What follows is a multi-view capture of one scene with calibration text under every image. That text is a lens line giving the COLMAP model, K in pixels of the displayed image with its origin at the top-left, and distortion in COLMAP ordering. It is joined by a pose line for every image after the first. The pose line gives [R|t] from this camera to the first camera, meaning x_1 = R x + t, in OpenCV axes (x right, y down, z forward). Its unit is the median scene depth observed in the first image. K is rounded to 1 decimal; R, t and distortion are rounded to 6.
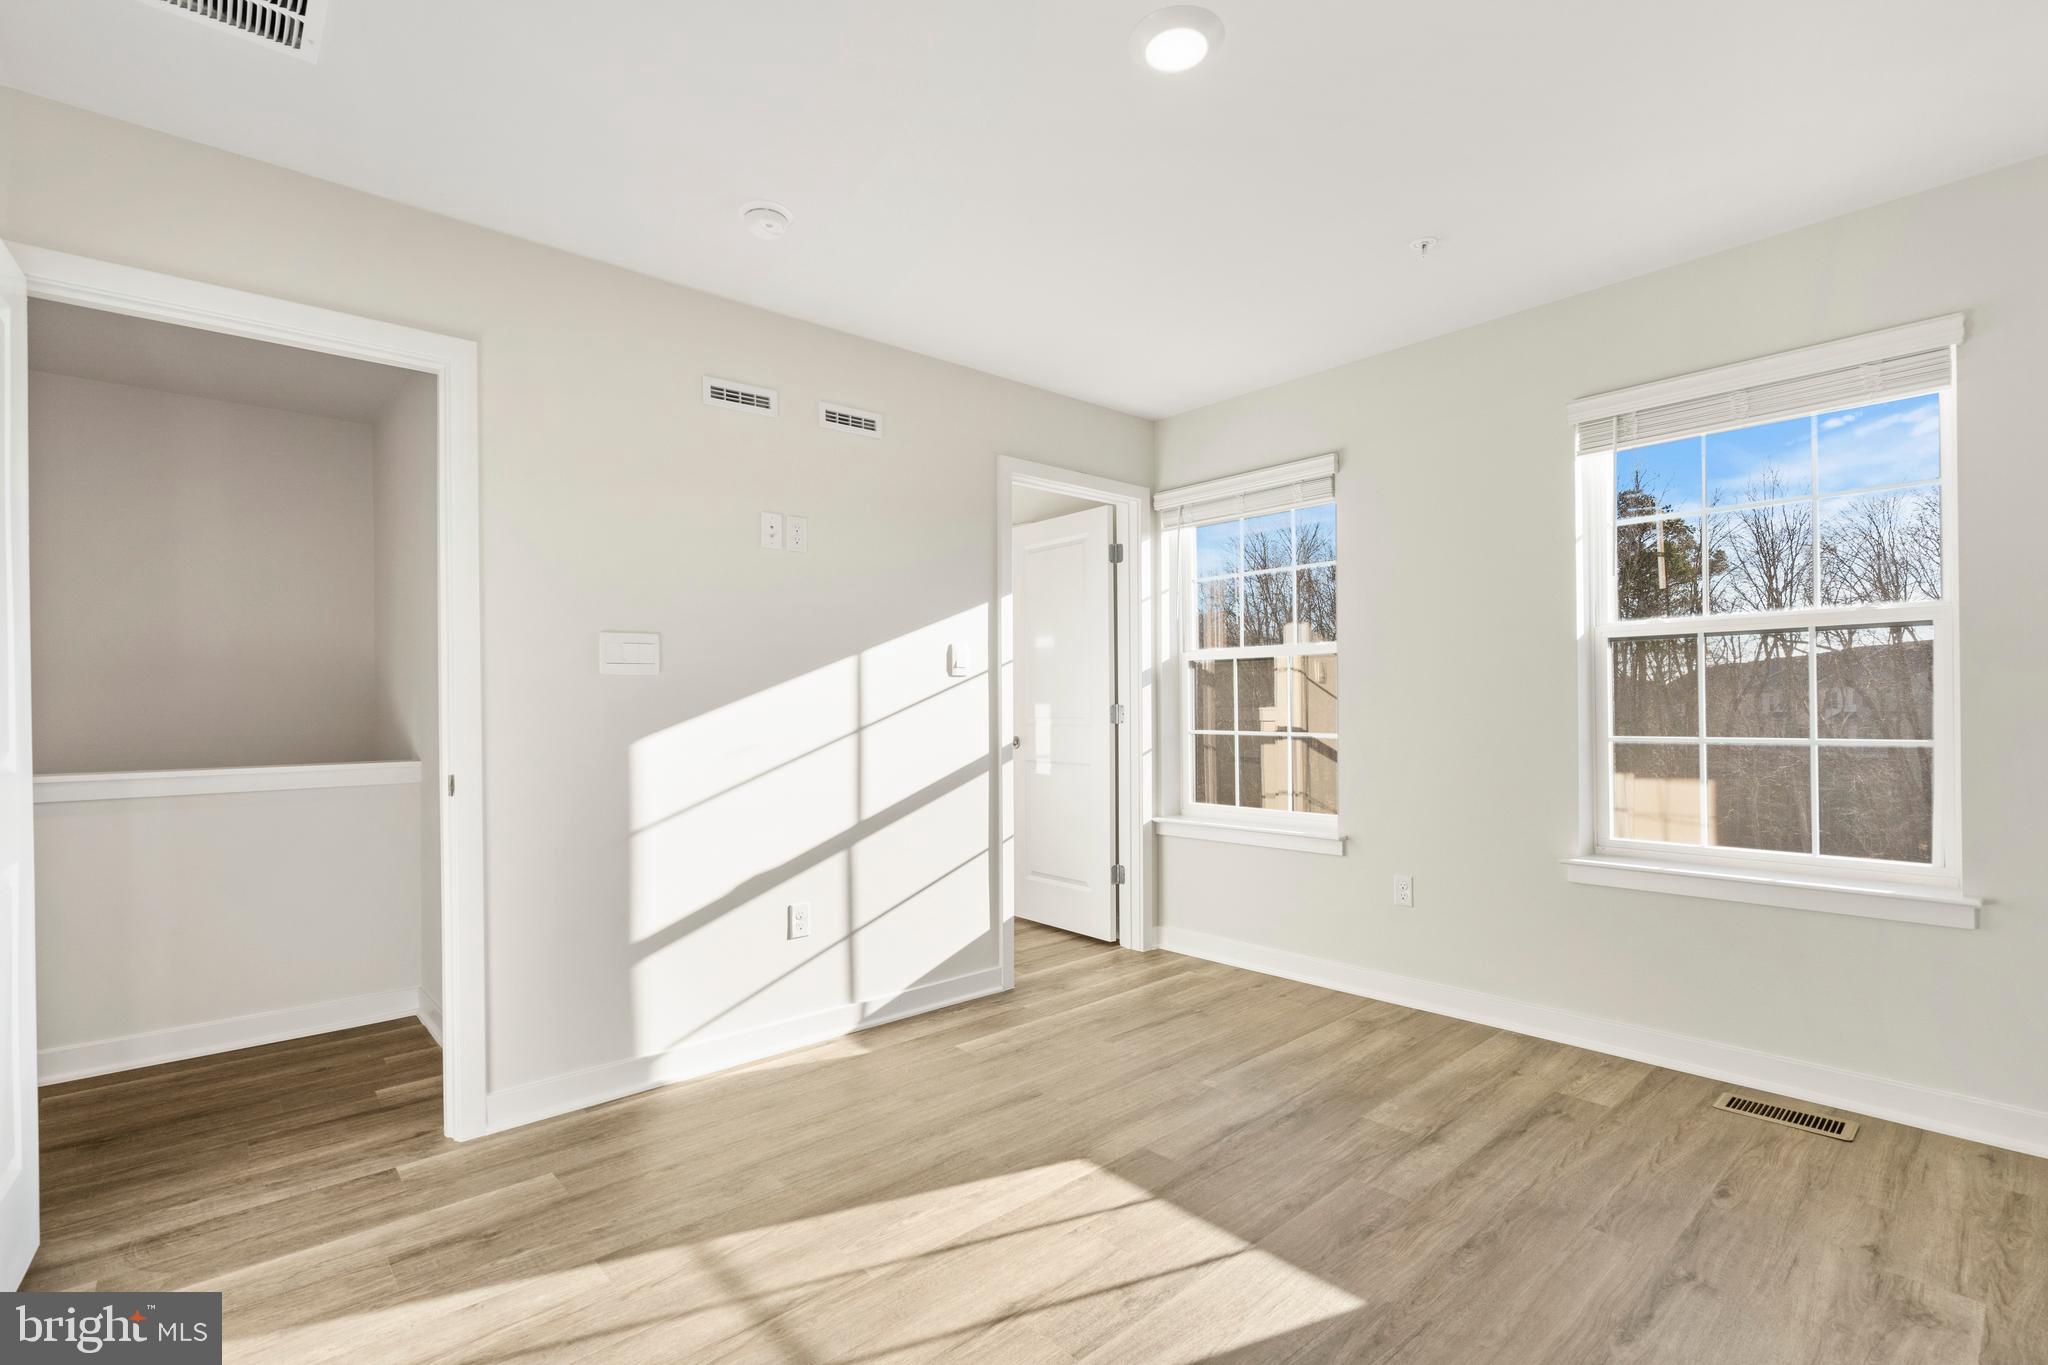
lens RADIAL K [[955.2, 0, 1020.0], [0, 955.2, 700.4], [0, 0, 1]] dist [-0.011134, 0.000093]
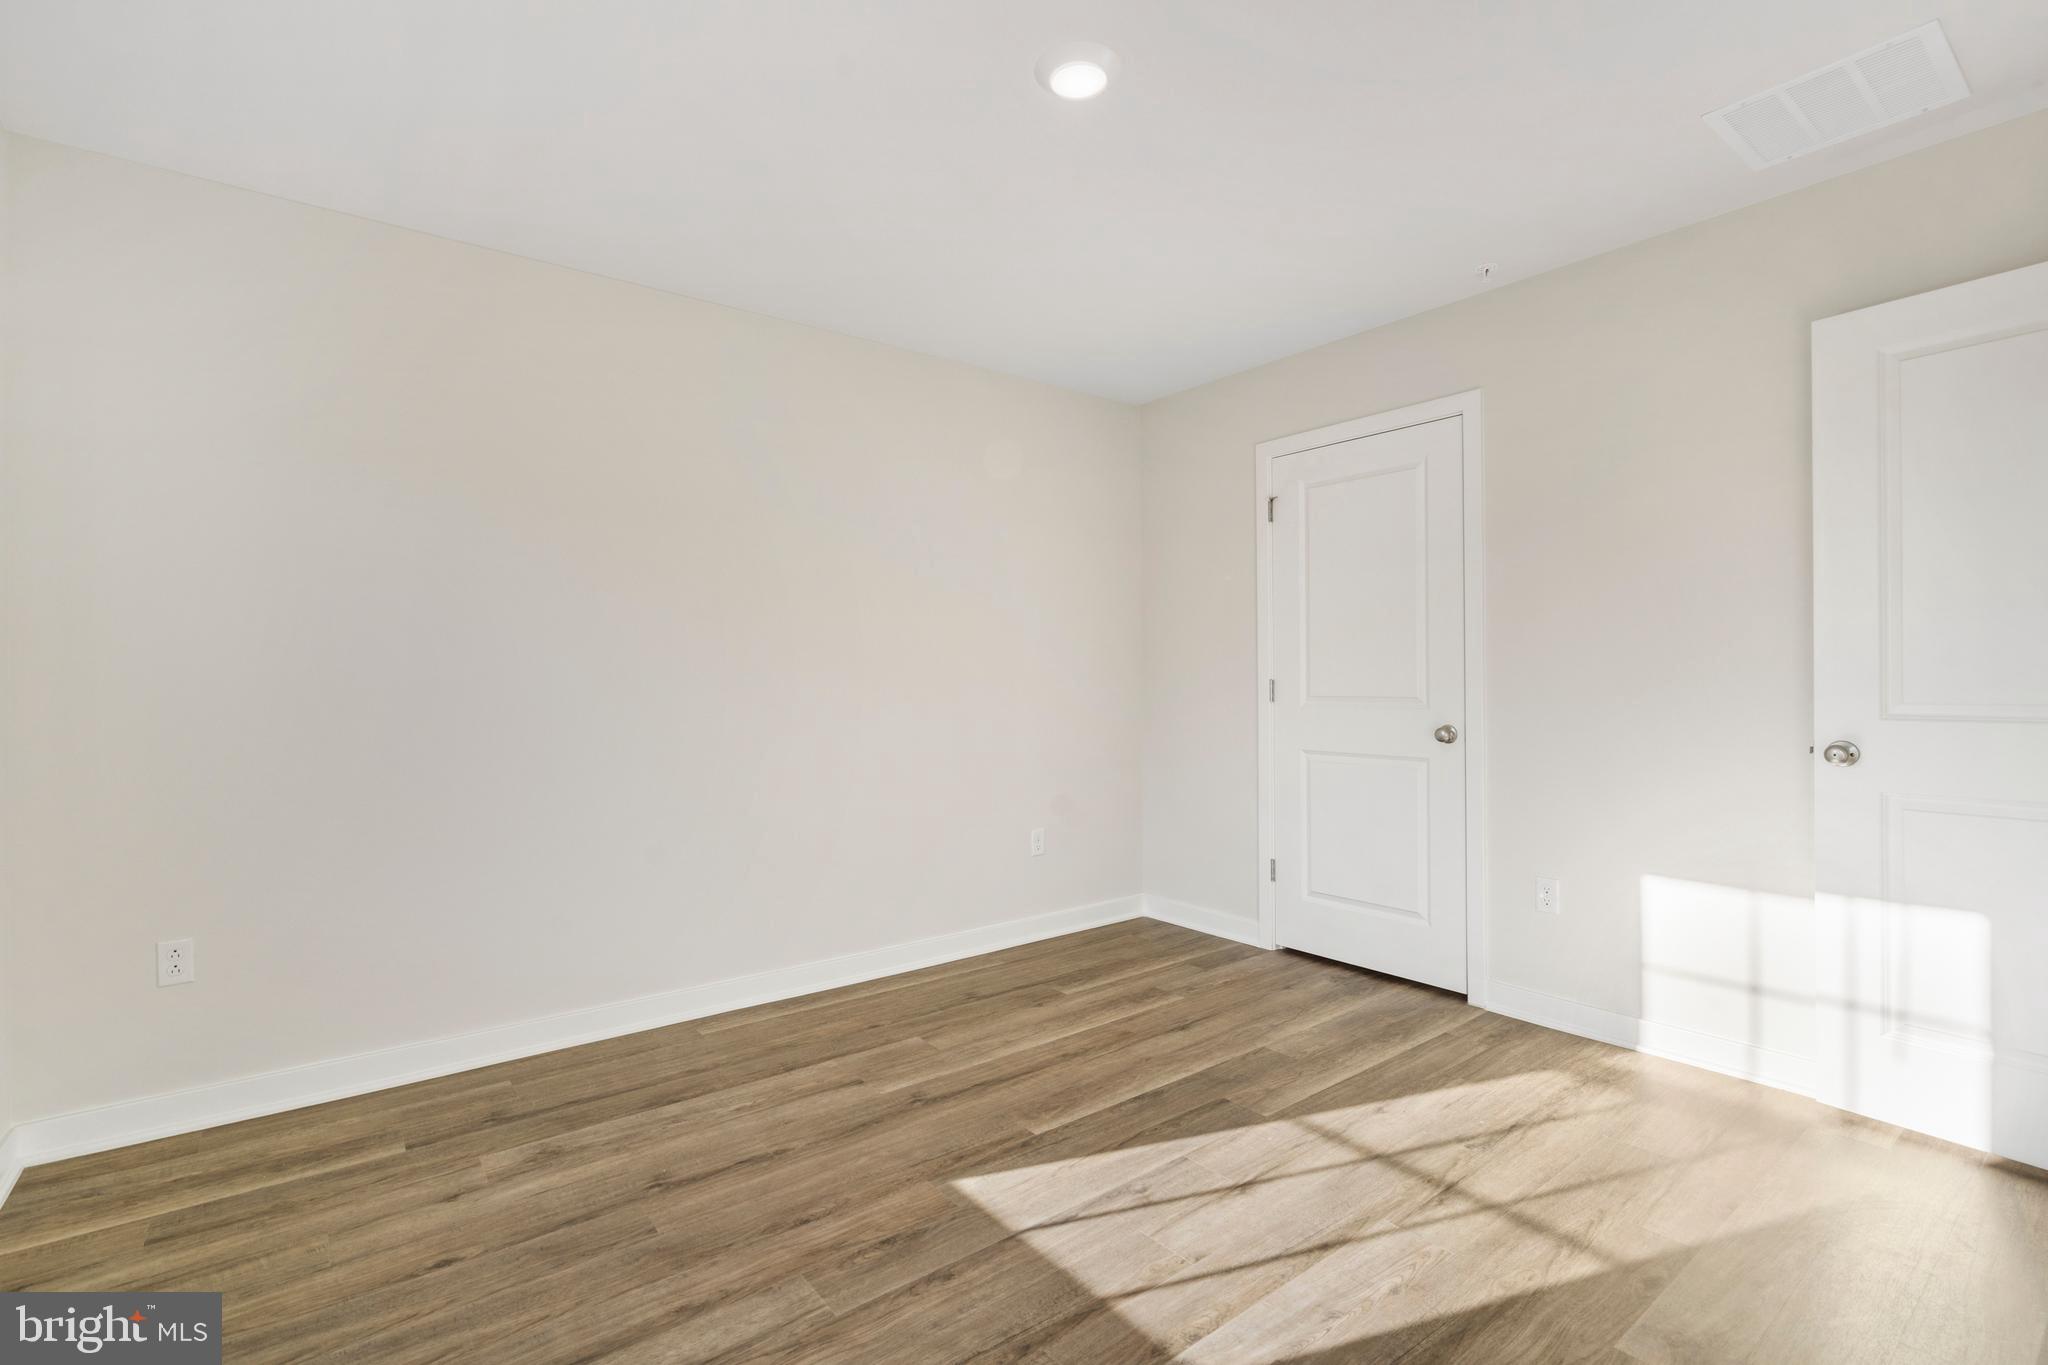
lens RADIAL K [[955.2, 0, 1011.6], [0, 955.2, 679.8], [0, 0, 1]] dist [-0.011134, 0.000093]
pose [[-0.997565, 0.021712, 0.066282, 0.170887], [0.021639, 0.999764, -0.001806, -0.000905], [-0.066306, -0.000368, -0.997799, 2.014215]]
